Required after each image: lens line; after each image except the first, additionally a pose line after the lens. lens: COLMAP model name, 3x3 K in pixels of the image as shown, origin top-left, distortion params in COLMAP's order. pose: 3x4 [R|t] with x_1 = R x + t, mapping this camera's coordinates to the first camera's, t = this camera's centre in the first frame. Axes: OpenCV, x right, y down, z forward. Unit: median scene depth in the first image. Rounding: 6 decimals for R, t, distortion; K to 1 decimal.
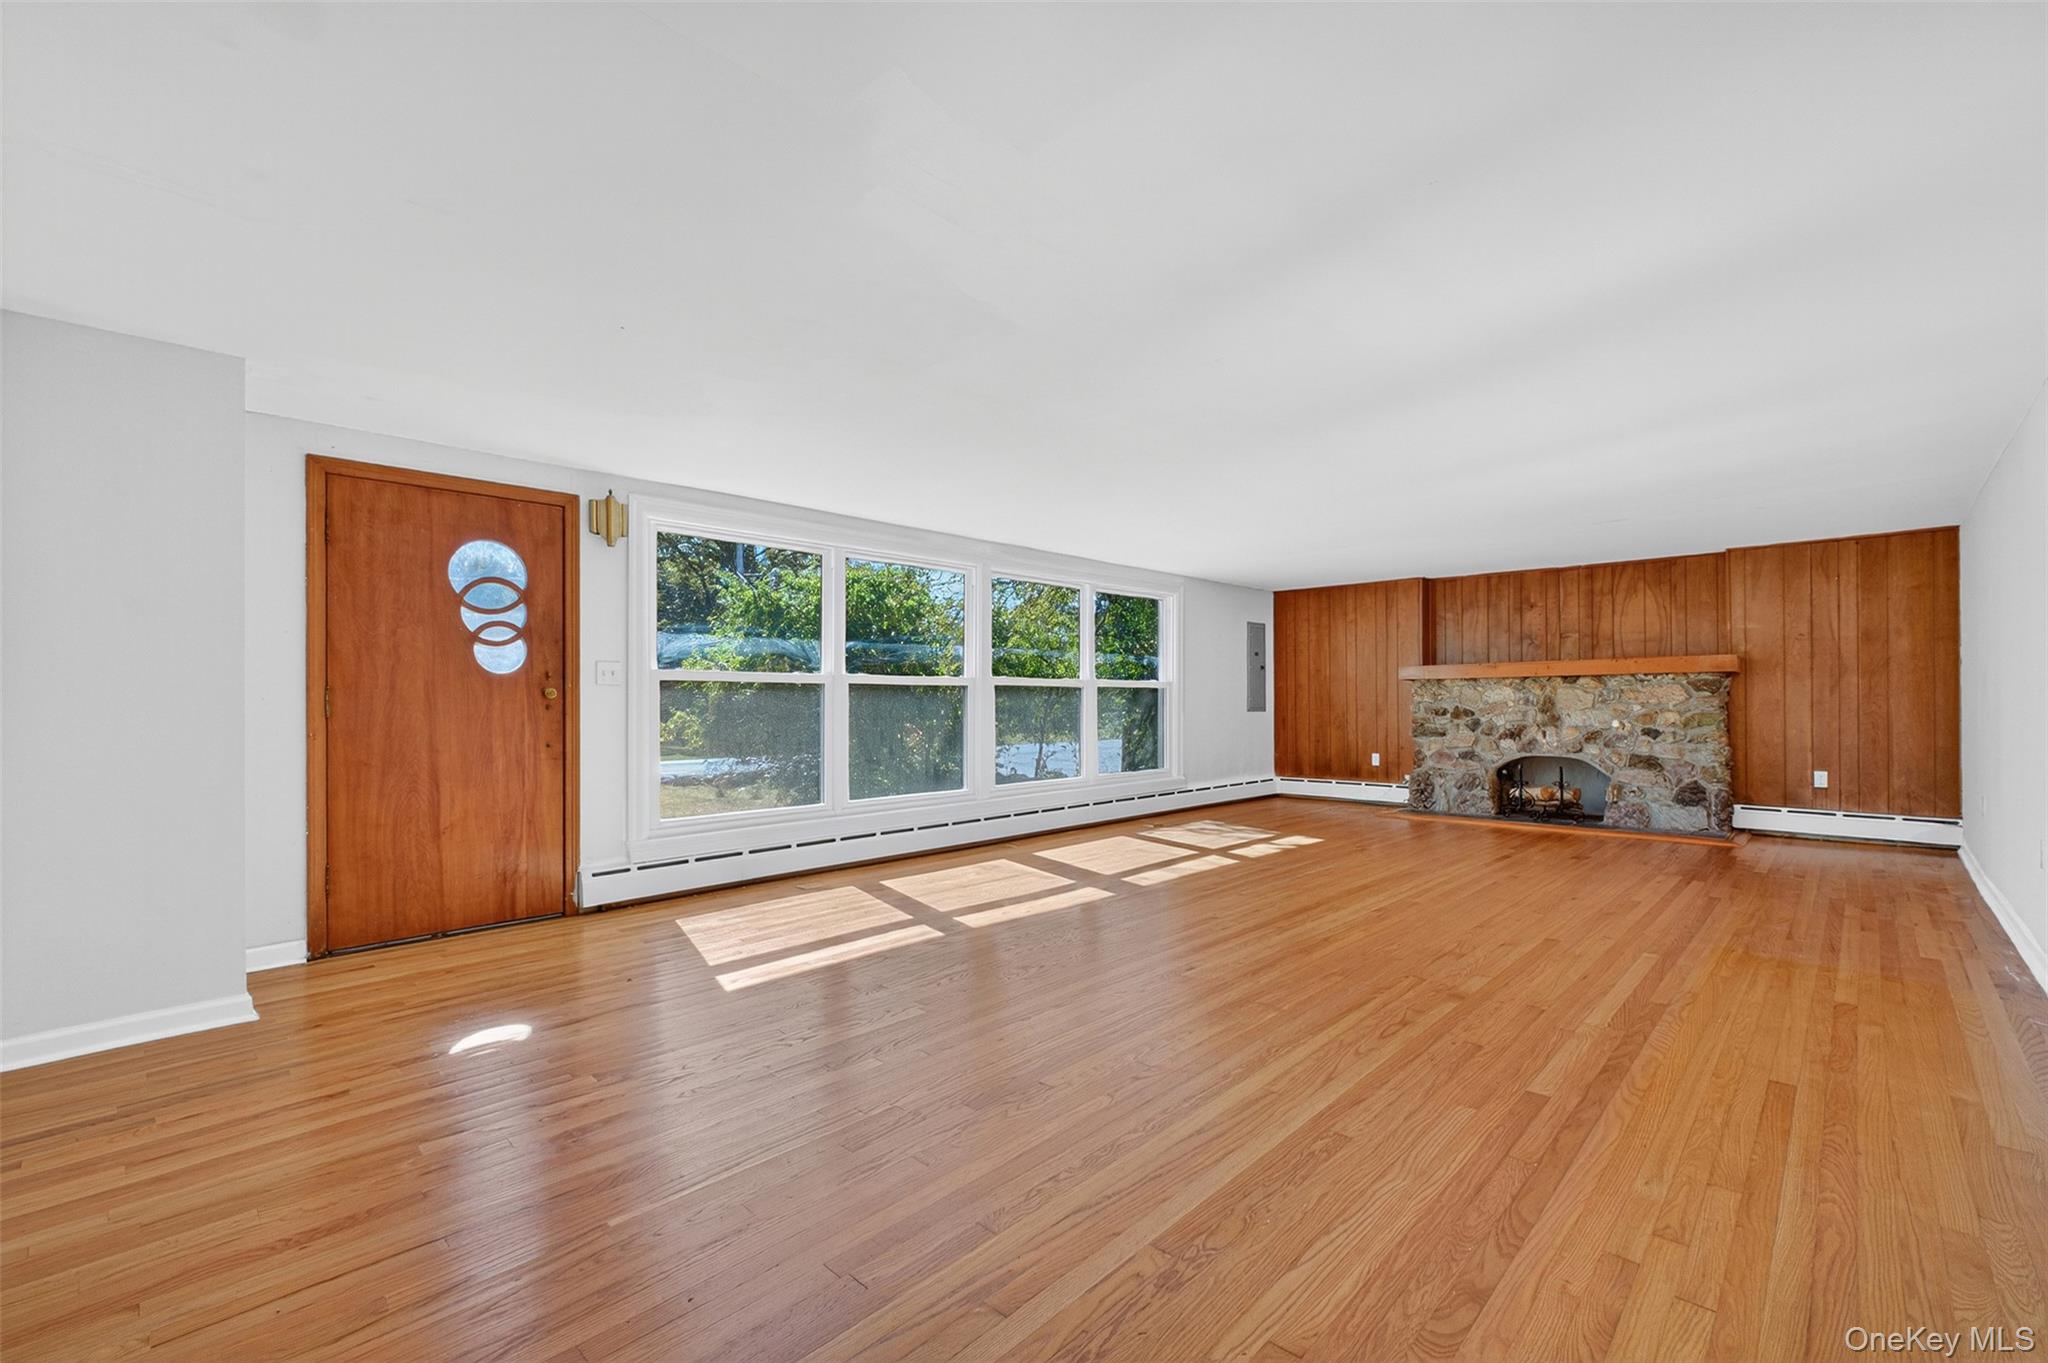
lens RADIAL K [[880.9, 0, 1035.6], [0, 880.9, 696.2], [0, 0, 1]] dist [0.000937, 0.000160]
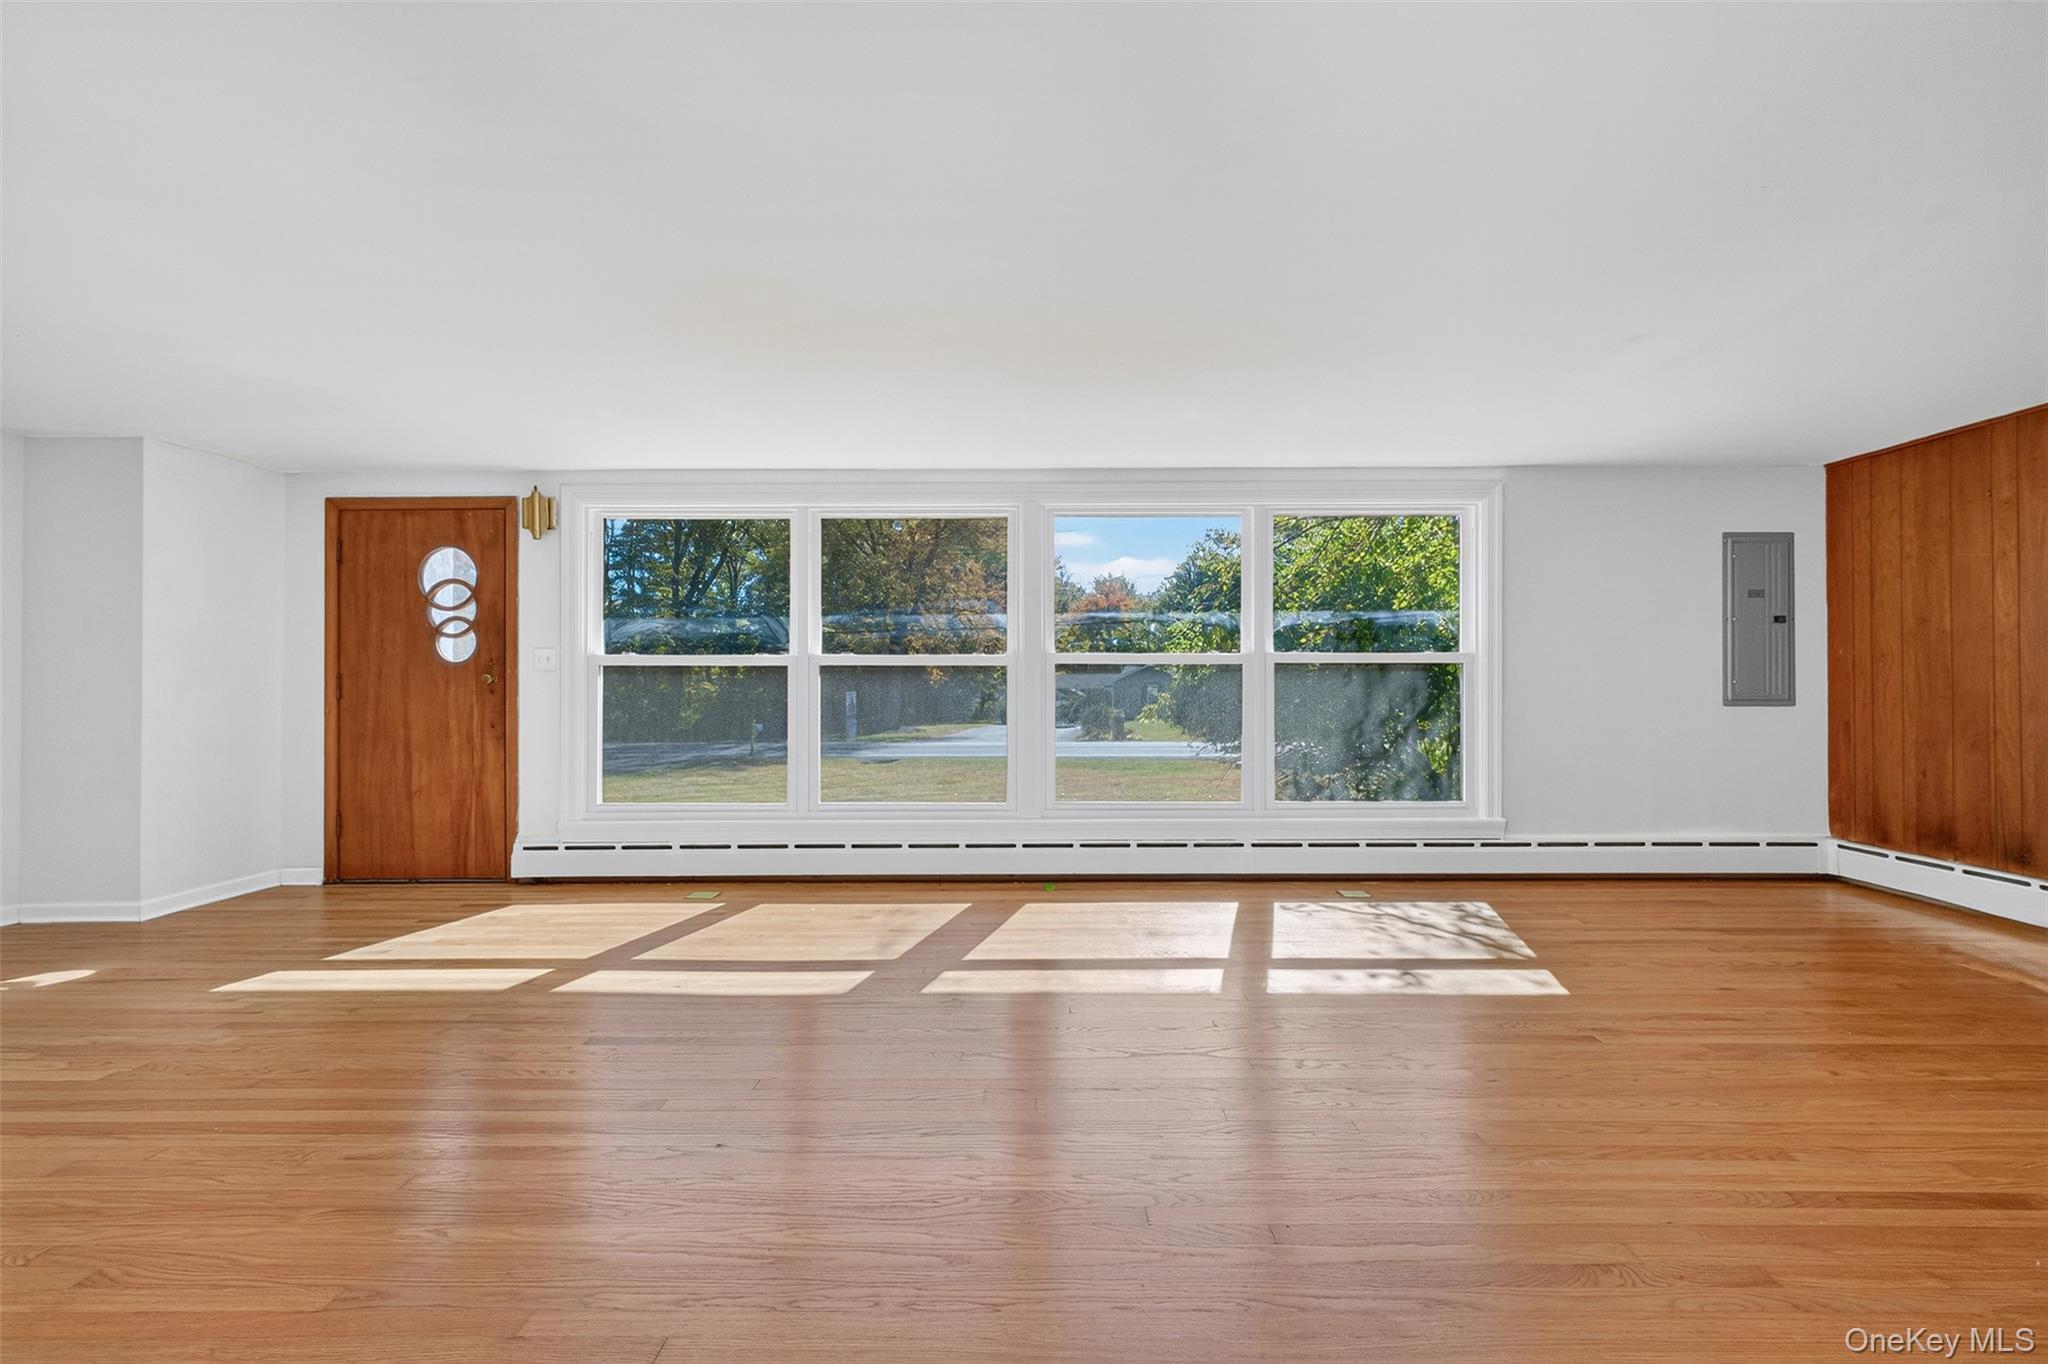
lens RADIAL K [[865.3, 0, 1024.0], [0, 865.3, 682.0], [0, 0, 1]] dist [-0.000098, -0.000148]
pose [[0.684458, -0.000826, -0.729052, 0.421087], [0.004169, 0.999987, 0.002782, 0.000152], [0.729040, -0.004944, 0.684453, 0.447942]]
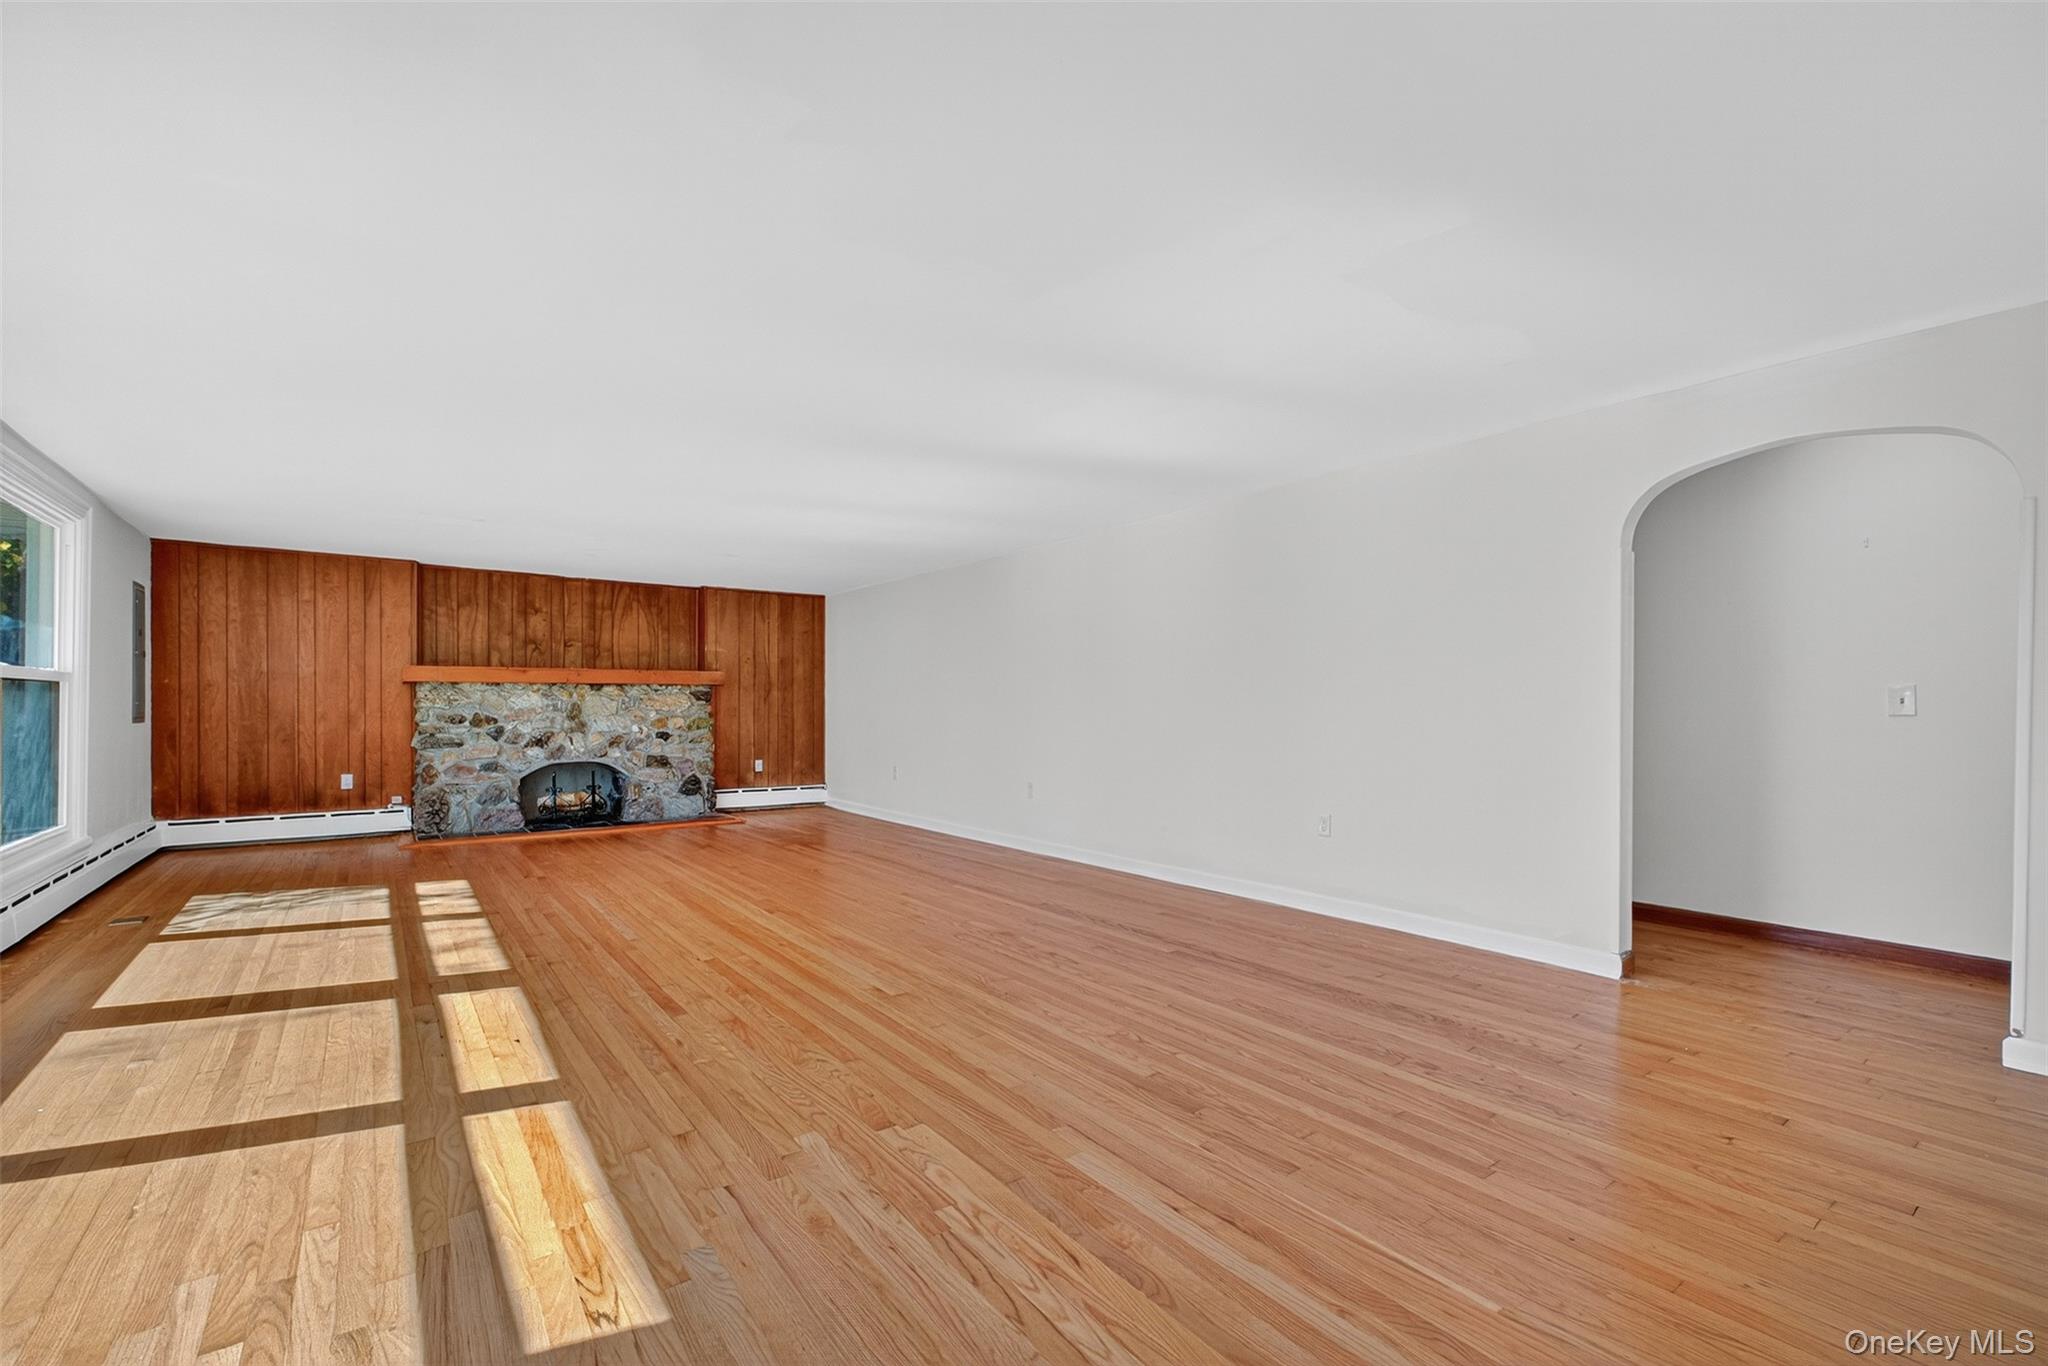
lens RADIAL K [[880.9, 0, 1035.6], [0, 880.9, 697.7], [0, 0, 1]] dist [0.000937, 0.000160]
pose [[0.166980, 0.013629, 0.985866, -0.351533], [-0.008492, 0.999887, -0.012385, 0.002084], [-0.985924, -0.006304, 0.167077, 0.321995]]
